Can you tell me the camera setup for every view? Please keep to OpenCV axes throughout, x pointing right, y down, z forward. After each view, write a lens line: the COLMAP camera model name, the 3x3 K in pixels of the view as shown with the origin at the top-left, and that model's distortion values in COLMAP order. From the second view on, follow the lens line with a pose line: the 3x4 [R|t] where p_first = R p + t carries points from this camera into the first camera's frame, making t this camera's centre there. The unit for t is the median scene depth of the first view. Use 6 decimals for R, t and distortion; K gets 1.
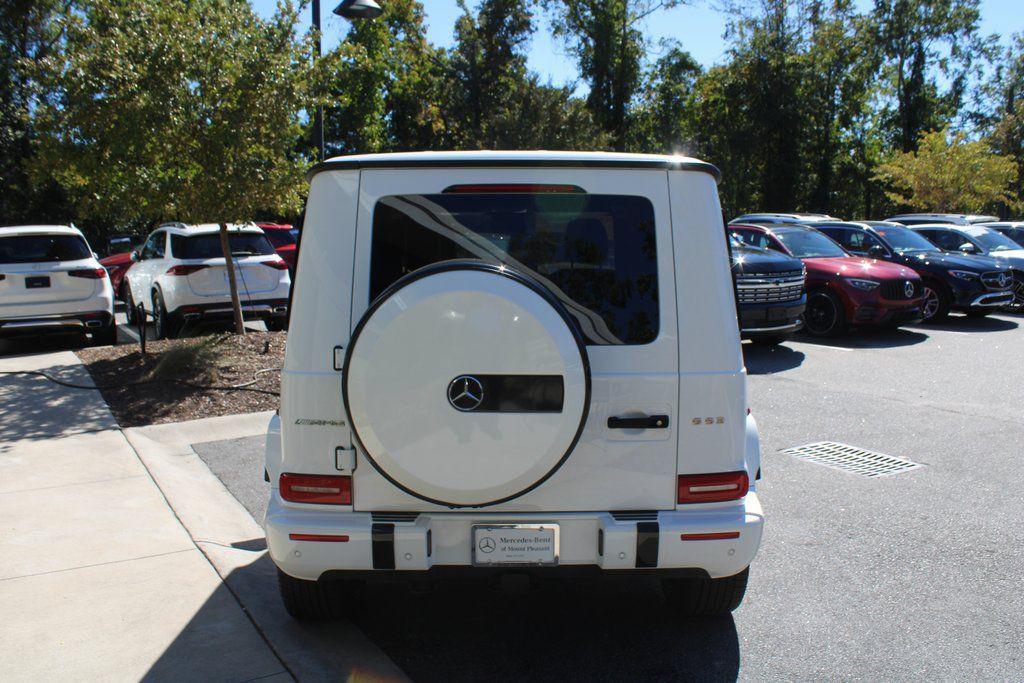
lens RADIAL K [[888.3, 0, 505.5], [0, 888.3, 357.3], [0, 0, 1]] dist [-0.182417, 0.183352]
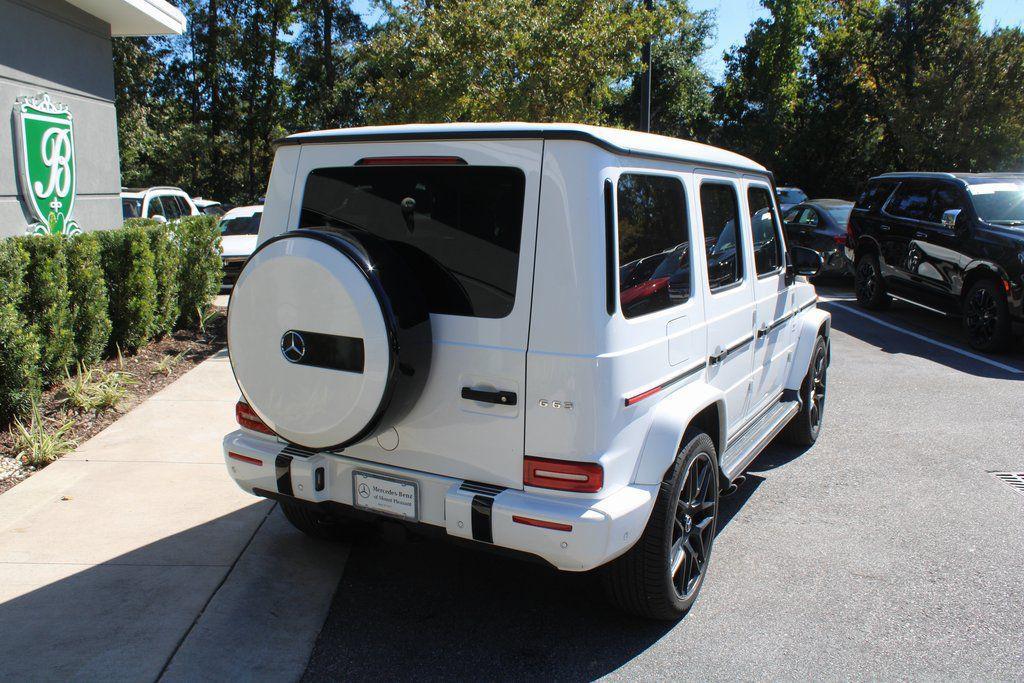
lens RADIAL K [[888.3, 0, 505.5], [0, 888.3, 357.3], [0, 0, 1]] dist [-0.182417, 0.183352]
pose [[0.872932, 0.105460, -0.476307, 0.634472], [-0.084046, 0.994266, 0.066110, -0.037103], [0.480548, -0.017678, 0.876790, 0.133318]]
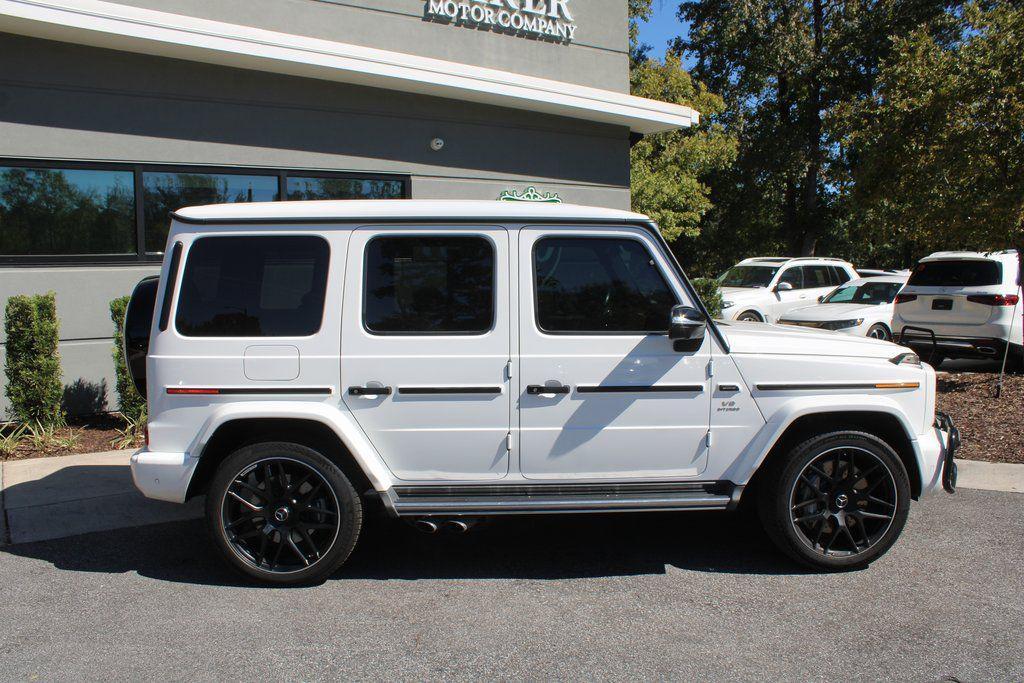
lens RADIAL K [[849.9, 0, 515.9], [0, 849.9, 352.5], [0, 0, 1]] dist [-0.176082, 0.161553]
pose [[0.059422, 0.108915, -0.992273, 1.661294], [-0.137569, 0.985439, 0.099927, -0.209228], [0.988708, 0.130568, 0.073540, 1.510769]]
